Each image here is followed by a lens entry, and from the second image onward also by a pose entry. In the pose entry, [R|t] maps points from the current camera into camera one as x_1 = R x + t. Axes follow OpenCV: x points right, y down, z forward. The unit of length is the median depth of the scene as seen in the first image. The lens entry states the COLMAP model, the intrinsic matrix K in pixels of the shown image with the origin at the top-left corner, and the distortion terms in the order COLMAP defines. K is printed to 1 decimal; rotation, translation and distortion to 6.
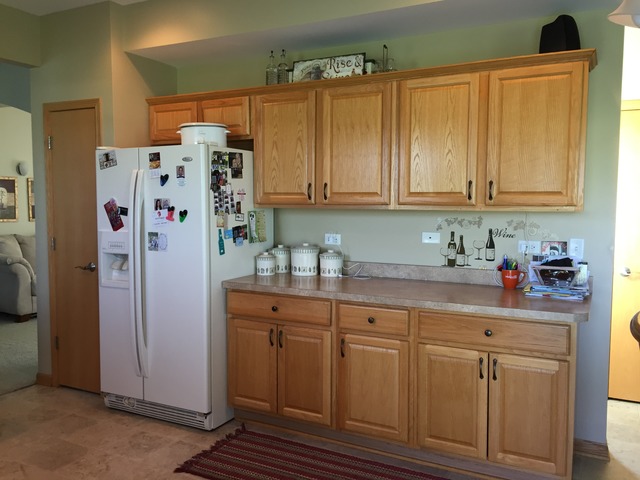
lens RADIAL K [[532.4, 0, 320.0], [0, 532.4, 240.0], [0, 0, 1]] dist [0.012093, -0.003357]
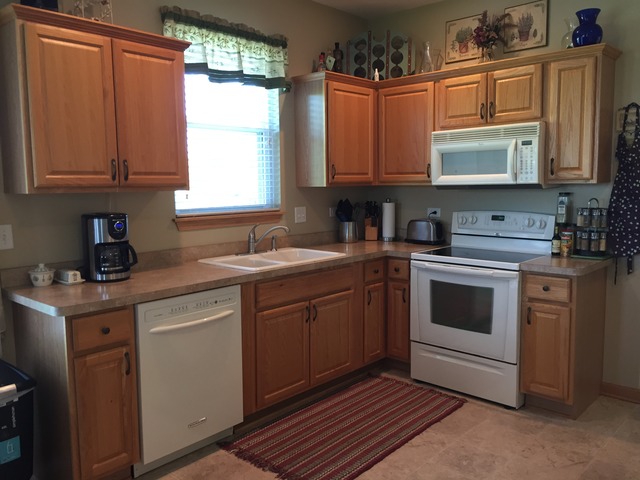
lens RADIAL K [[532.4, 0, 320.0], [0, 532.4, 240.0], [0, 0, 1]] dist [0.012093, -0.003357]
pose [[-0.254523, 0.102026, -0.961670, 0.356909], [-0.058610, 0.990964, 0.120646, -0.043105], [0.965289, 0.087071, -0.246244, 0.642857]]
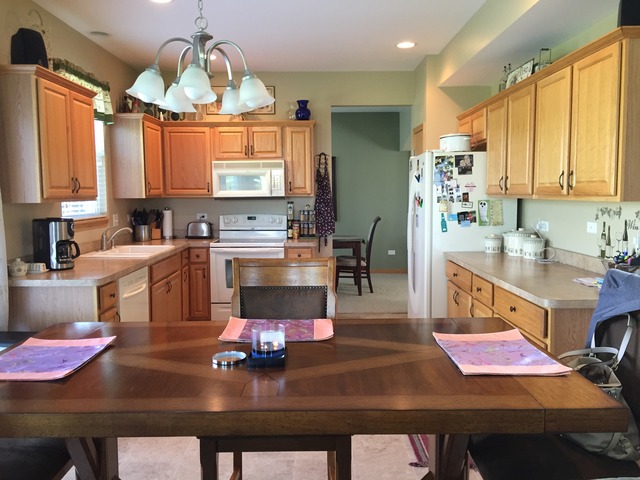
lens RADIAL K [[532.4, 0, 320.0], [0, 532.4, 240.0], [0, 0, 1]] dist [0.012093, -0.003357]
pose [[0.469402, 0.070099, -0.880198, 0.842000], [-0.053739, 0.997264, 0.050764, -0.004279], [0.881348, 0.023472, 0.471885, 0.082805]]
